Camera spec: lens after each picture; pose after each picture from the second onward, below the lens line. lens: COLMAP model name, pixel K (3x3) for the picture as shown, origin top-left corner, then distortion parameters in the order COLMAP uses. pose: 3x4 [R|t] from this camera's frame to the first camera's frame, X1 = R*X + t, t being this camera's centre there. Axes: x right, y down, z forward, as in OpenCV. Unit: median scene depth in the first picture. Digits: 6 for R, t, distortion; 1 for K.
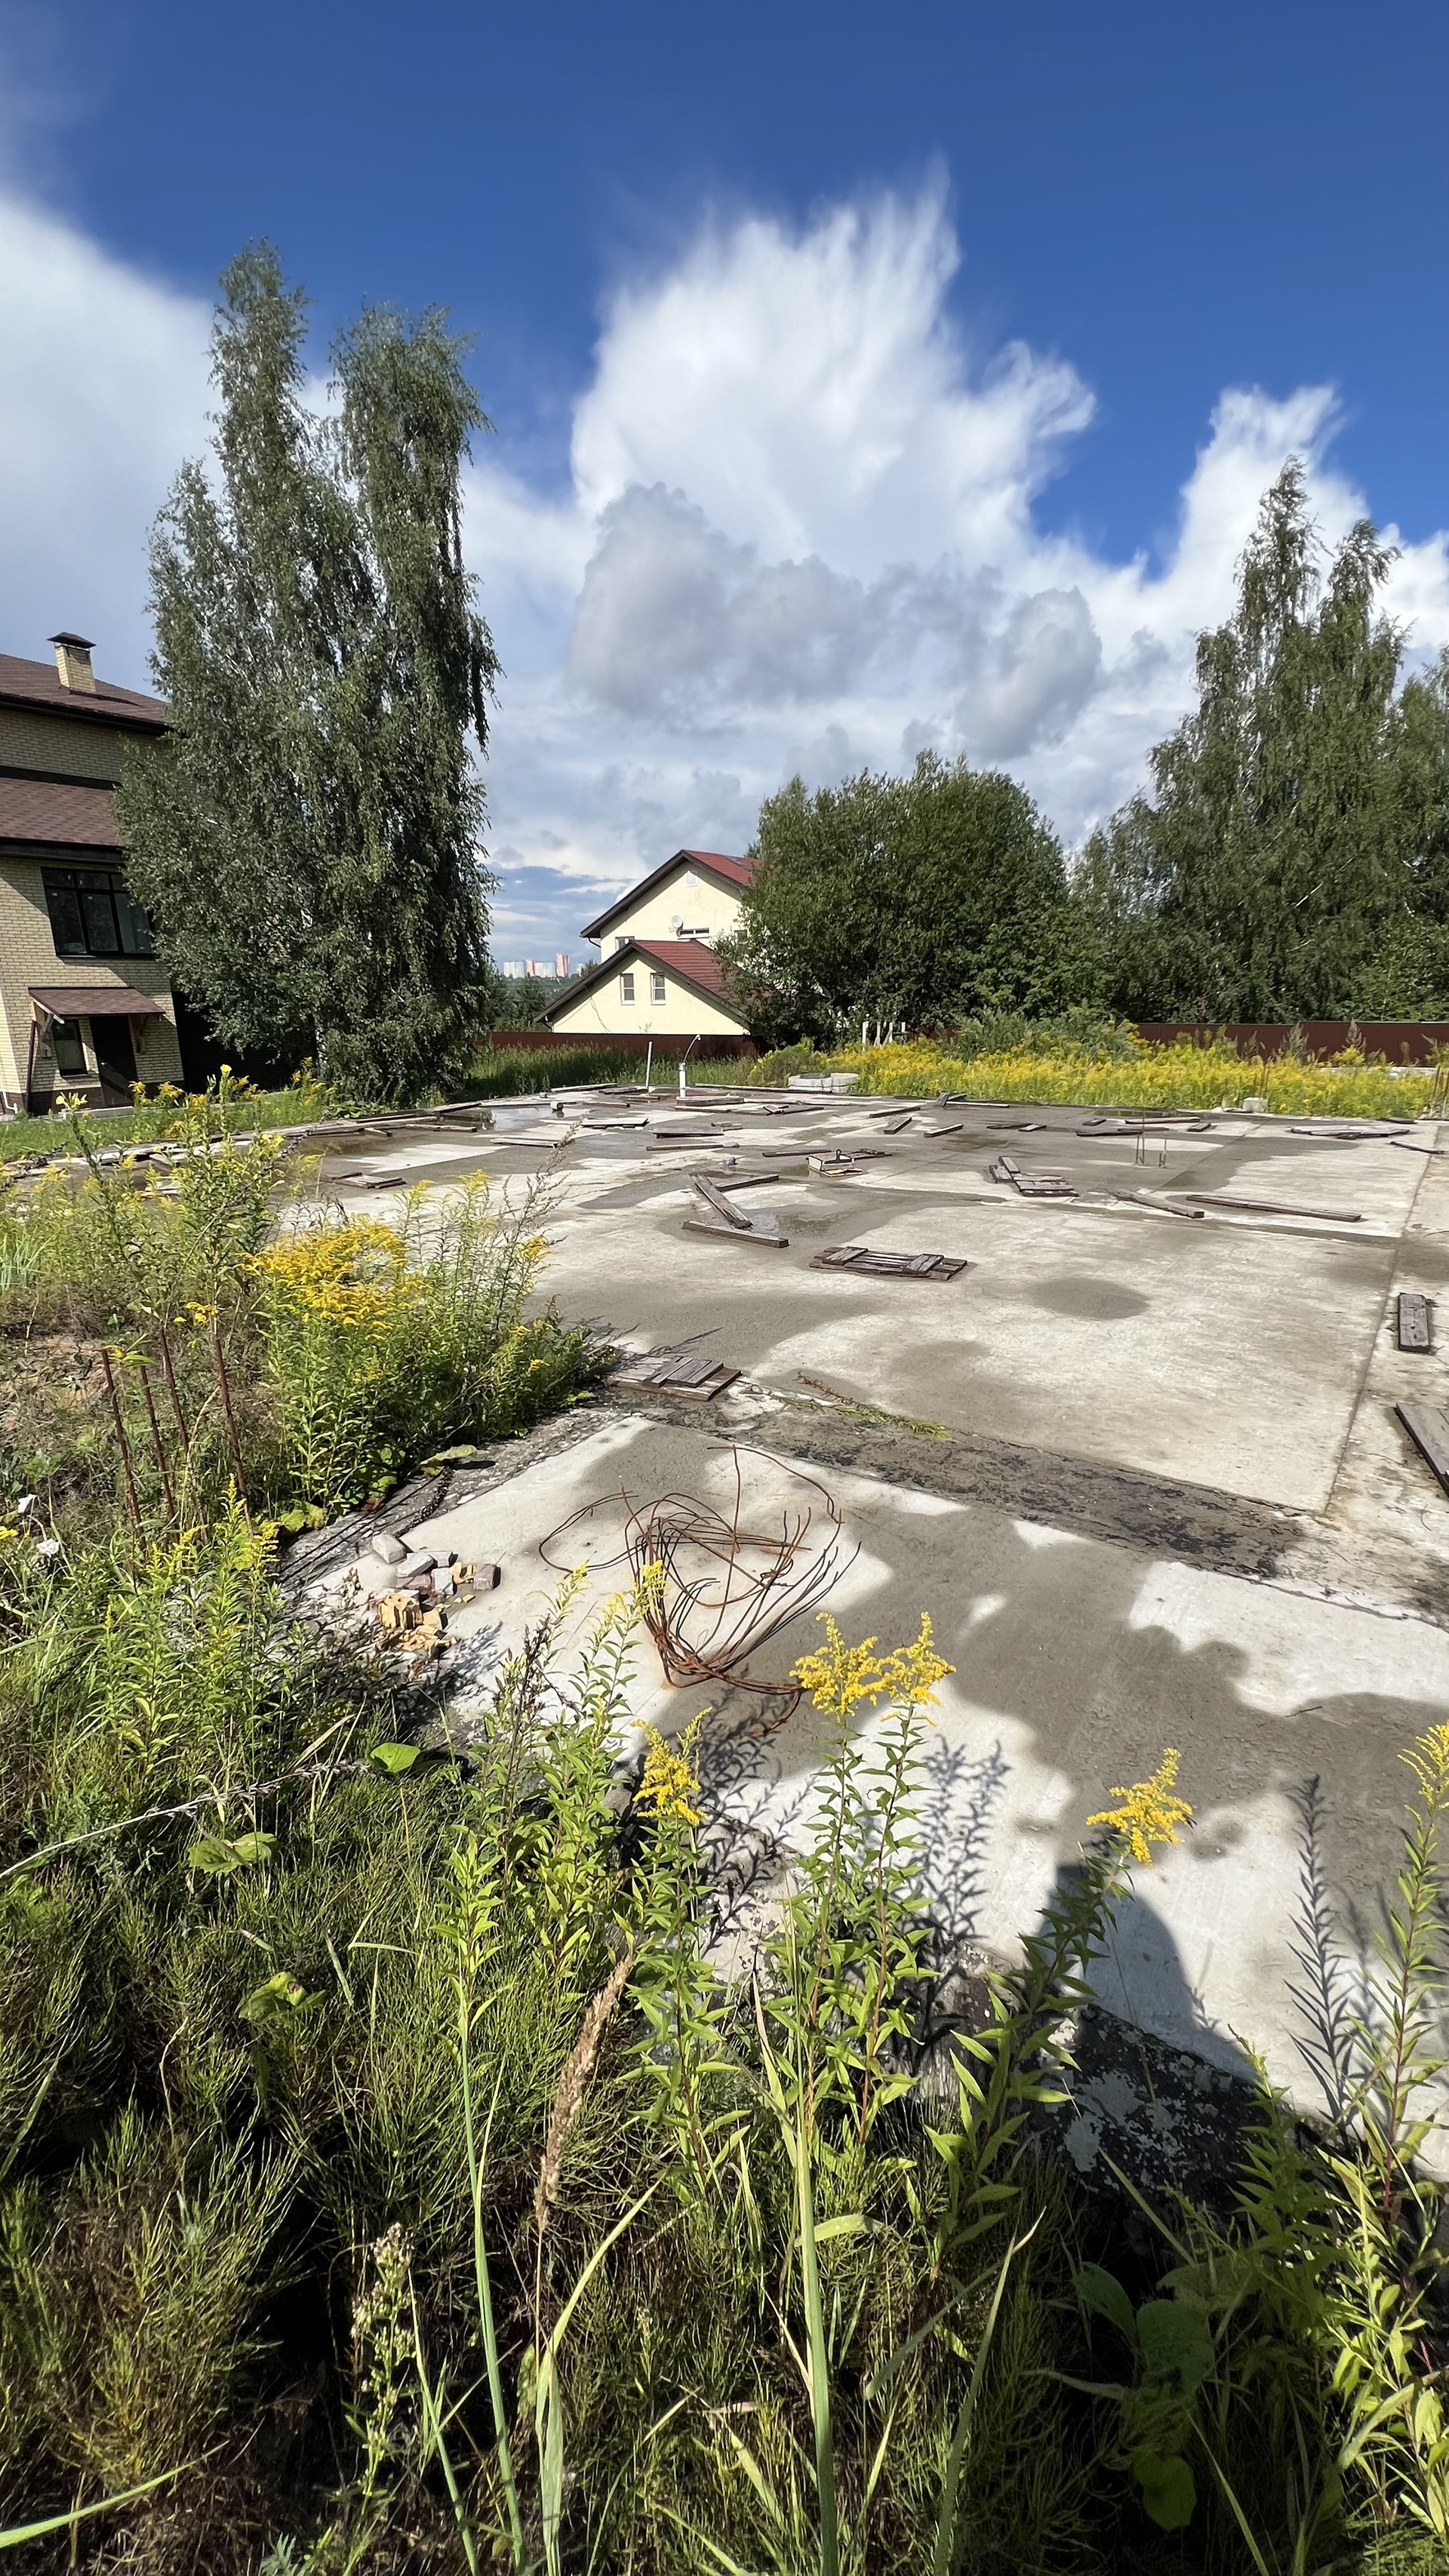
lens RADIAL K [[1036.6, 0, 725.7], [0, 1036.6, 1278.5], [0, 0, 1]] dist [-0.001249, -0.000266]
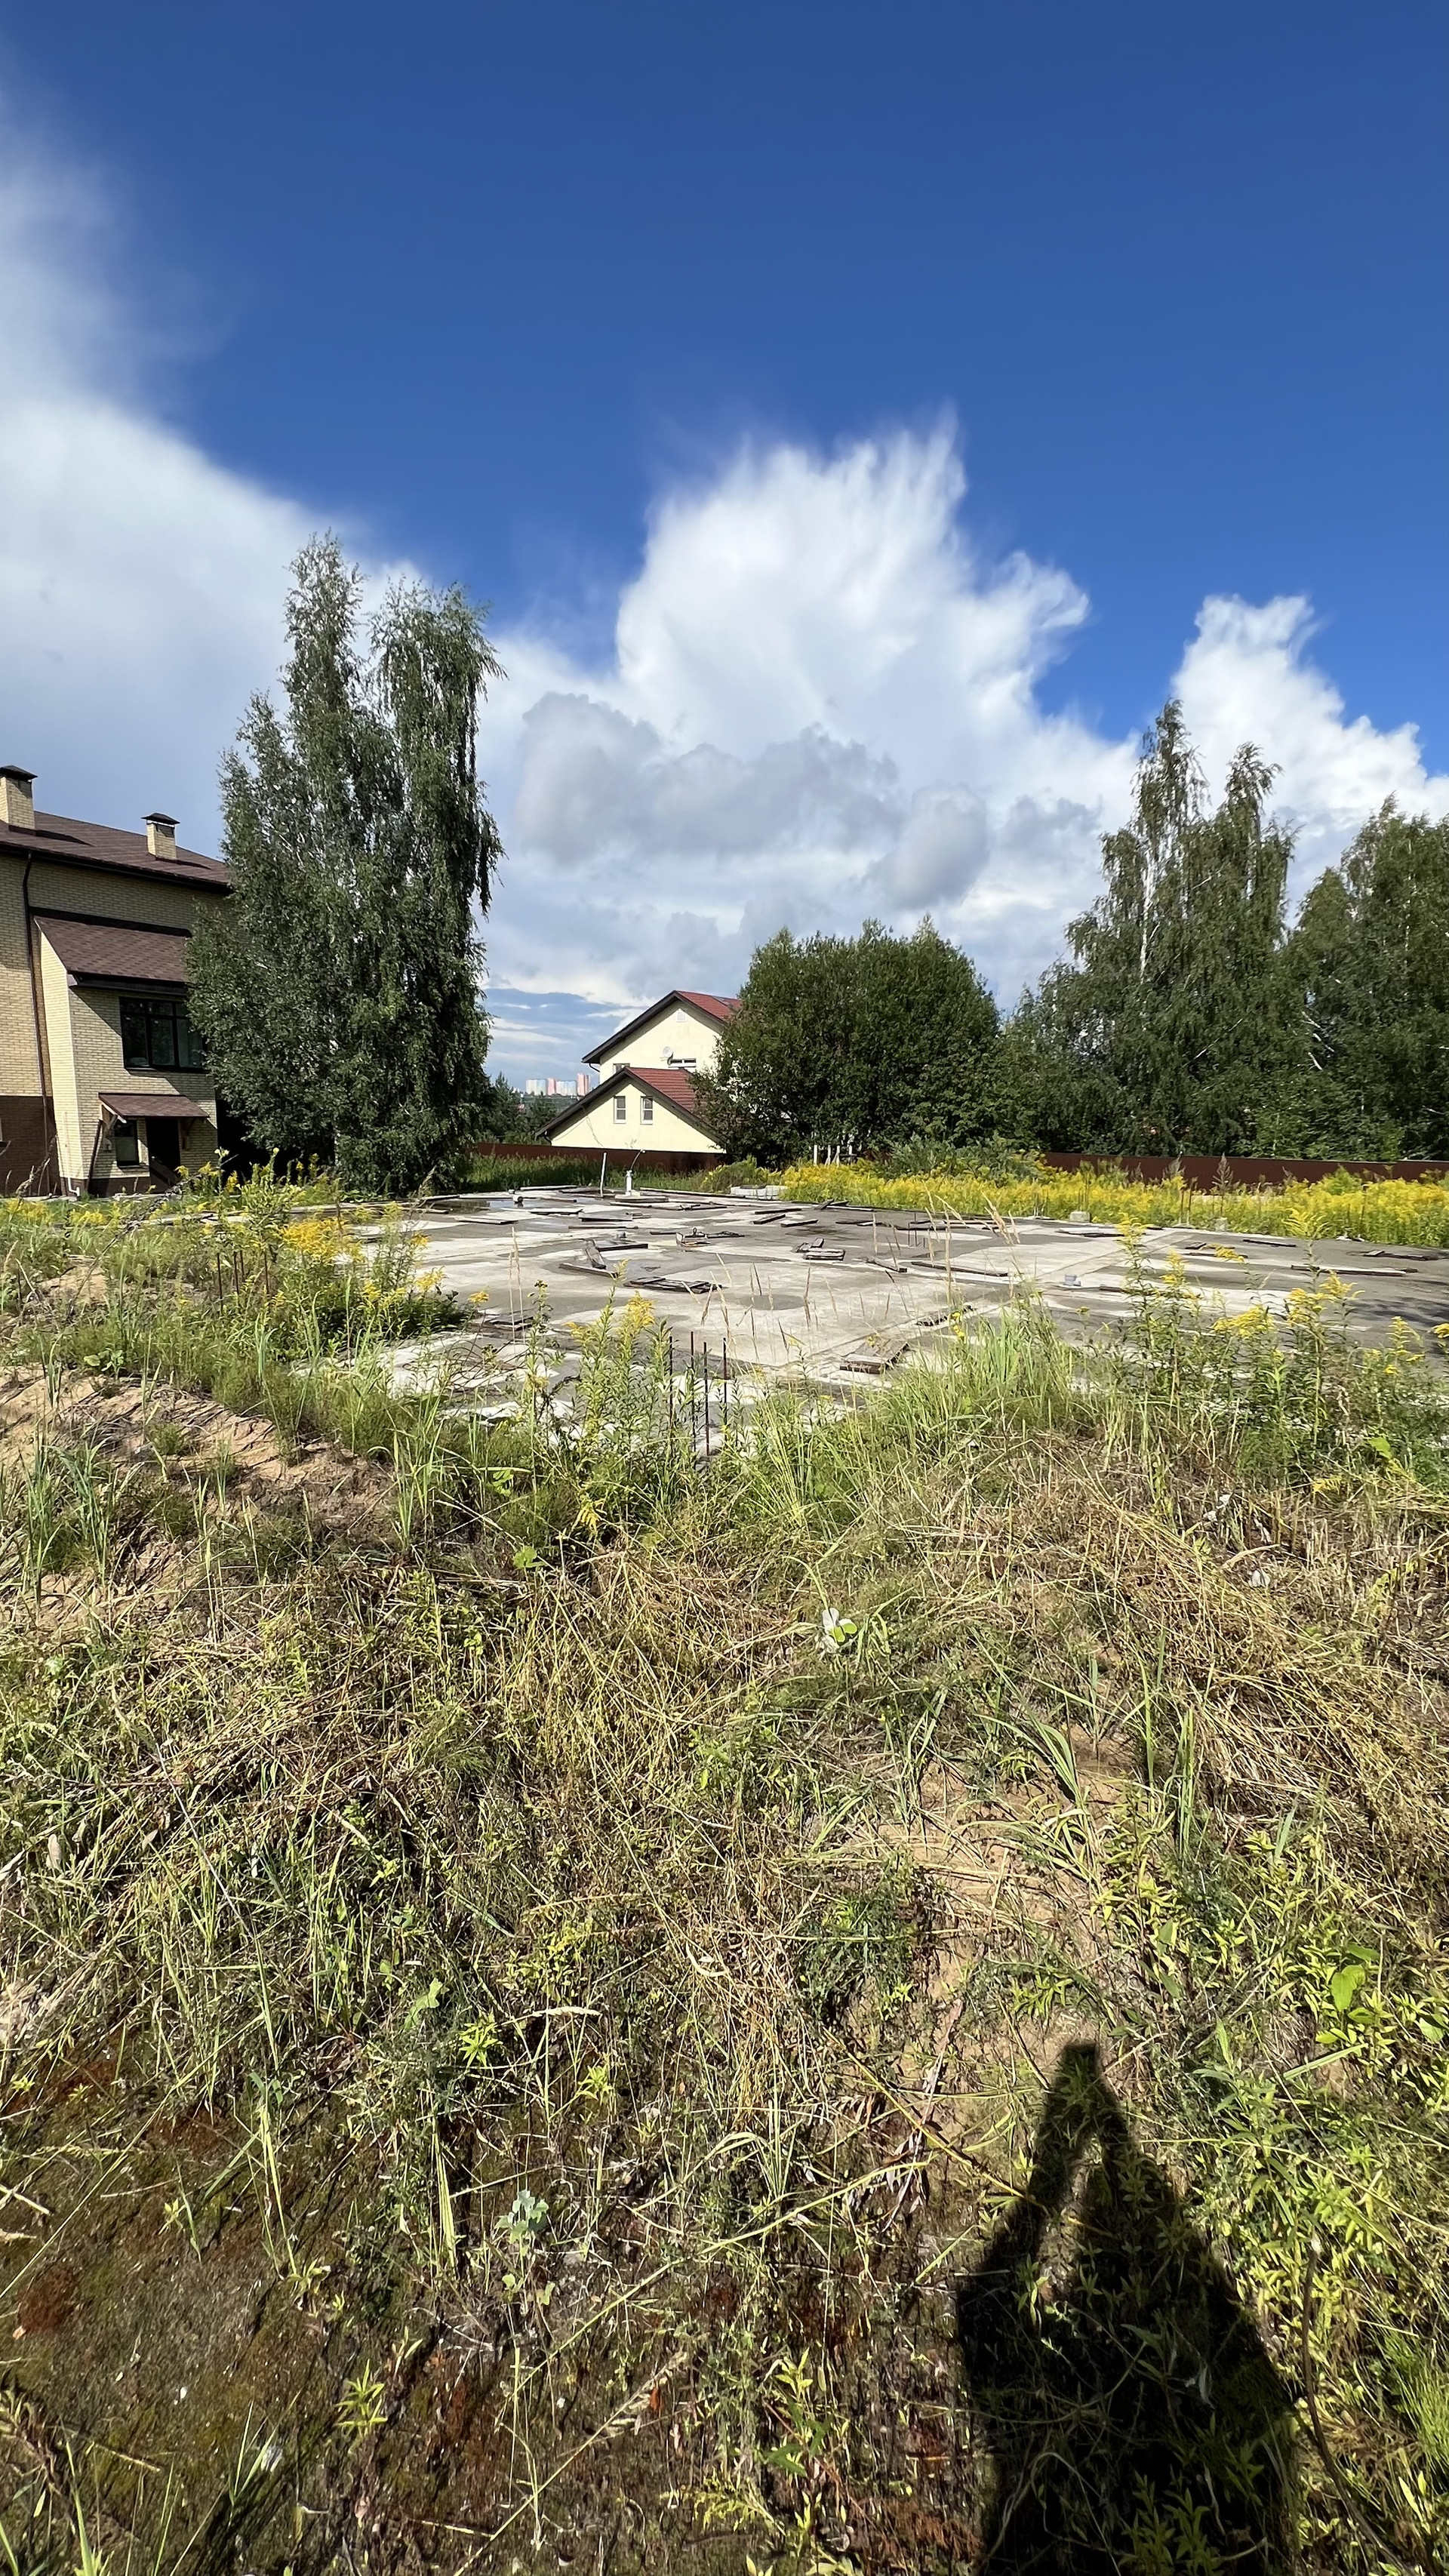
lens RADIAL K [[1030.0, 0, 727.5], [0, 1030.0, 1285.9], [0, 0, 1]] dist [-0.003408, -0.000100]
pose [[0.999280, 0.034376, -0.016037, 0.078037], [-0.035853, 0.994005, -0.103285, 0.036195], [0.012391, 0.103786, 0.994522, -0.145144]]
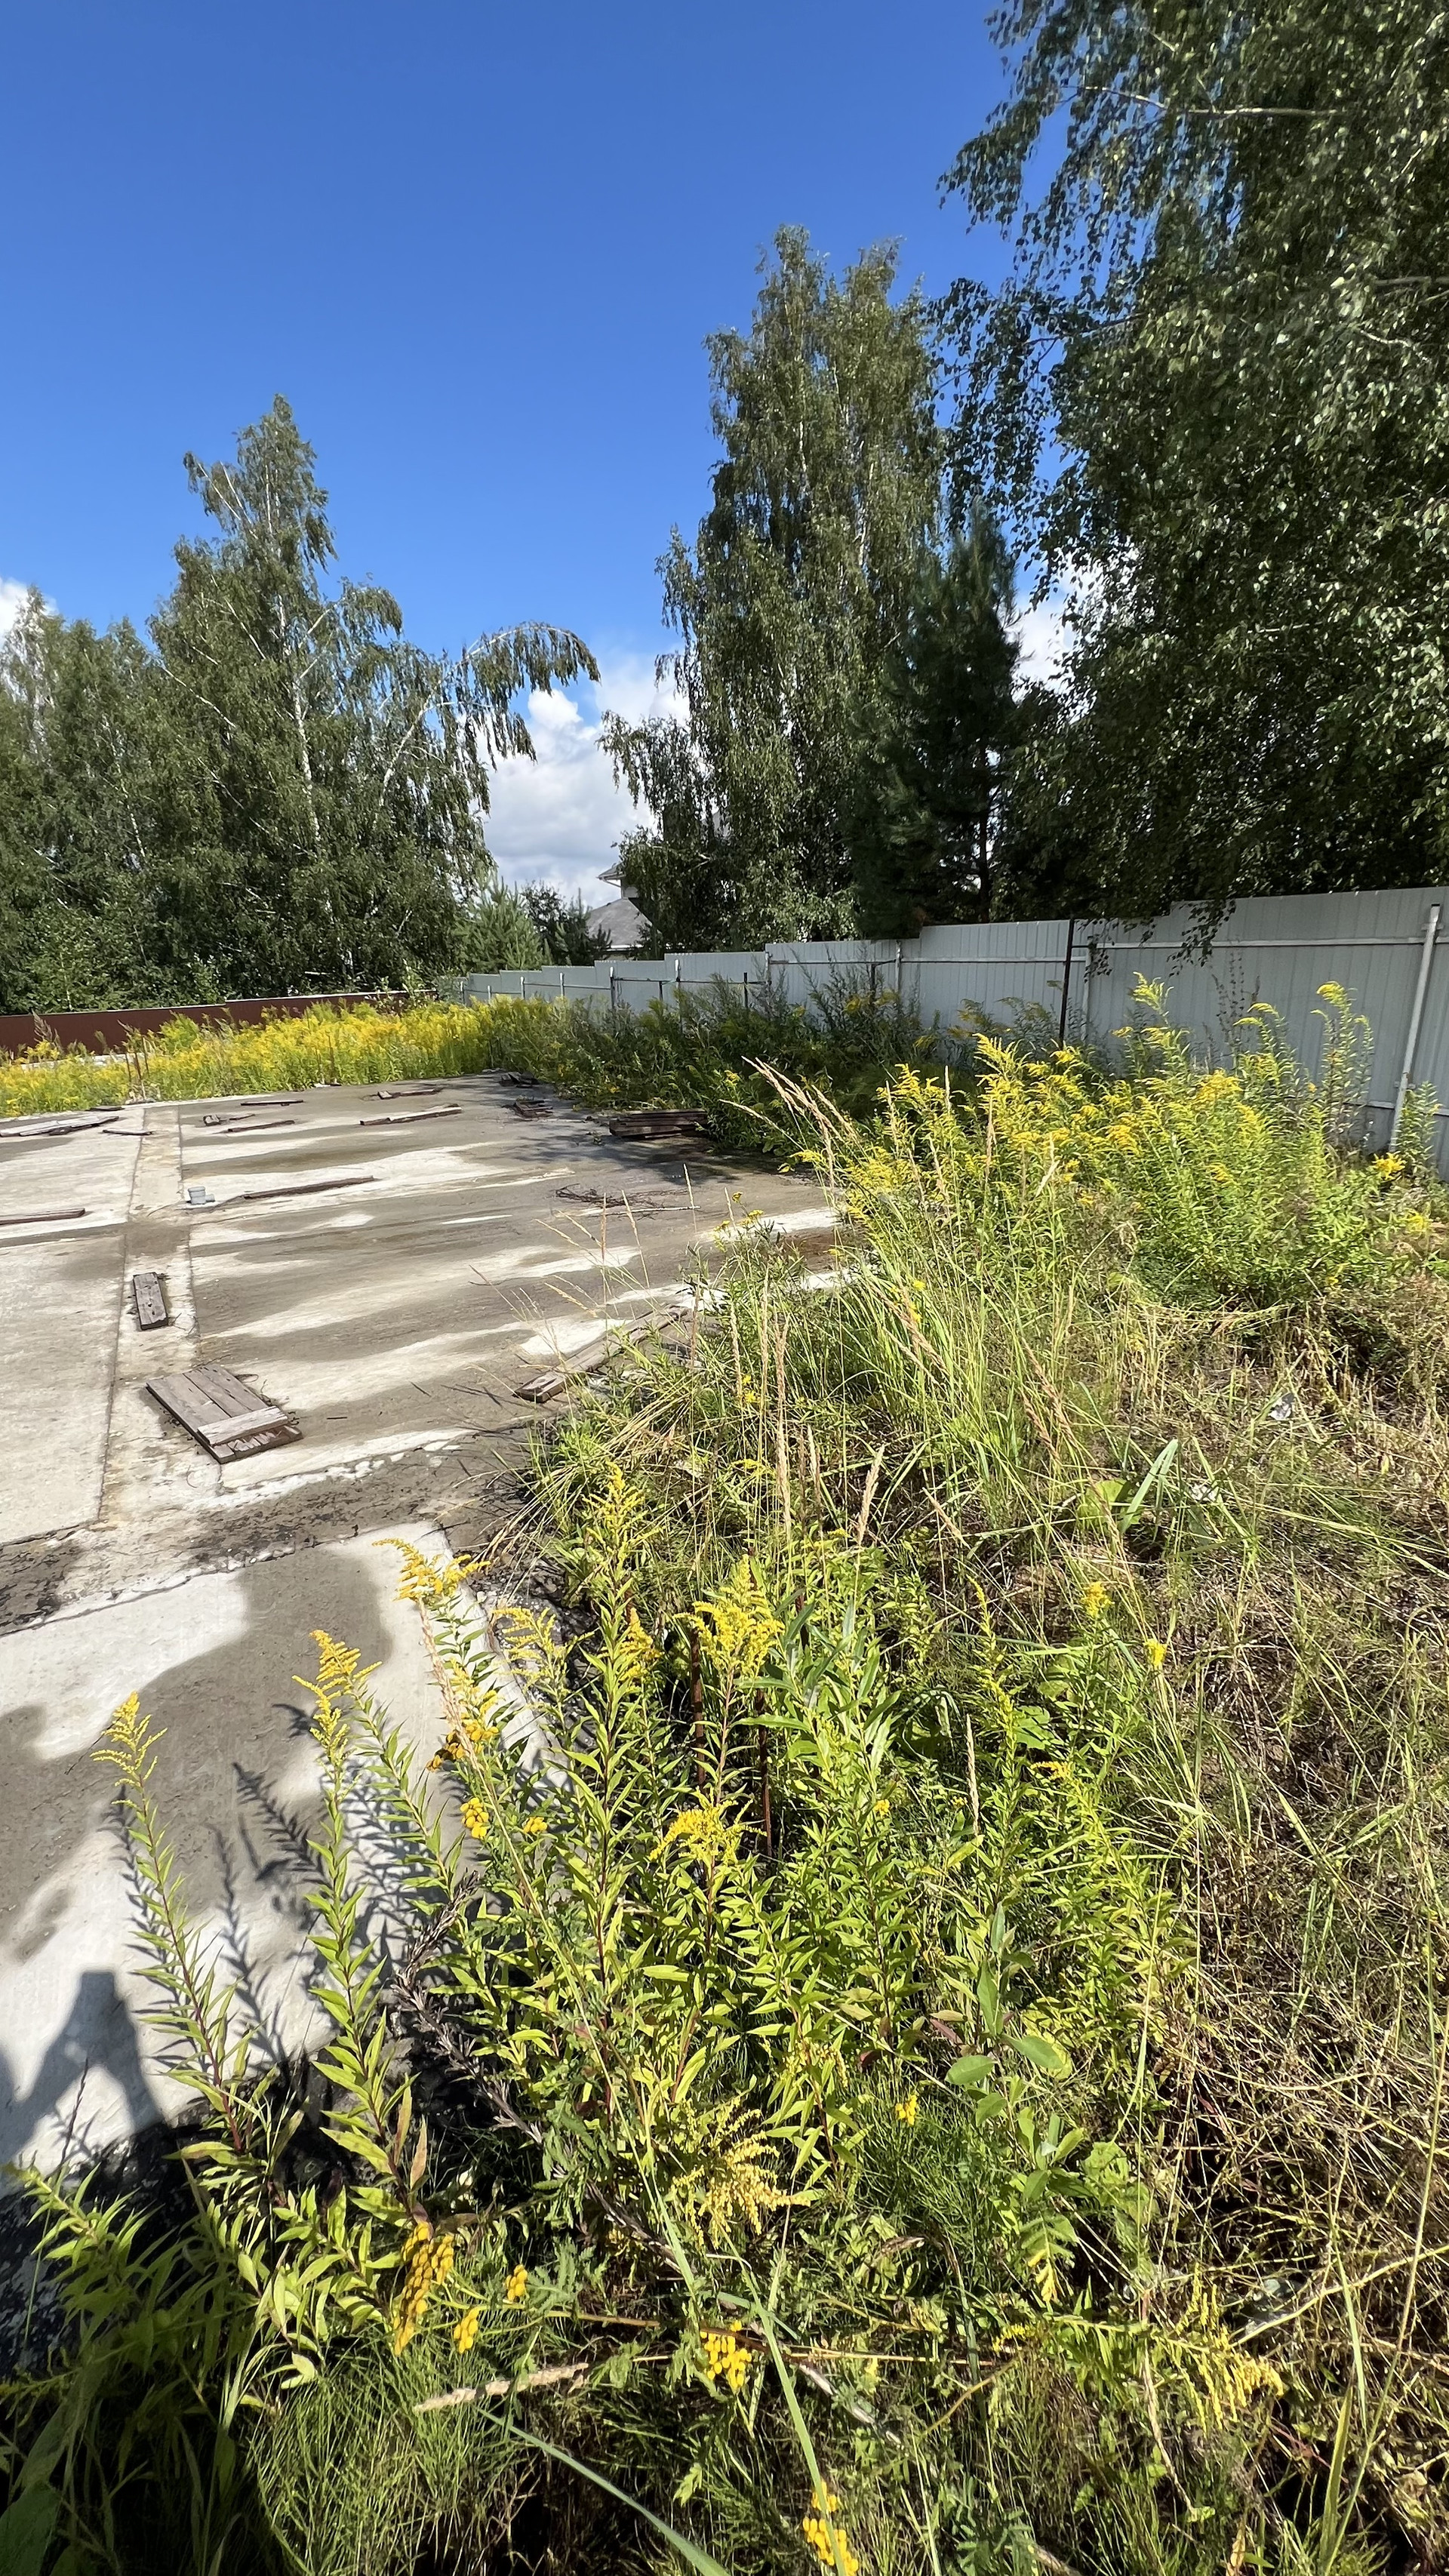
lens RADIAL K [[1030.0, 0, 727.5], [0, 1030.0, 1285.9], [0, 0, 1]] dist [-0.003408, -0.000100]
pose [[0.457967, -0.280919, 0.843416, 0.014492], [0.266318, 0.948537, 0.171324, 0.001473], [-0.848140, 0.146156, 0.509213, -0.005411]]
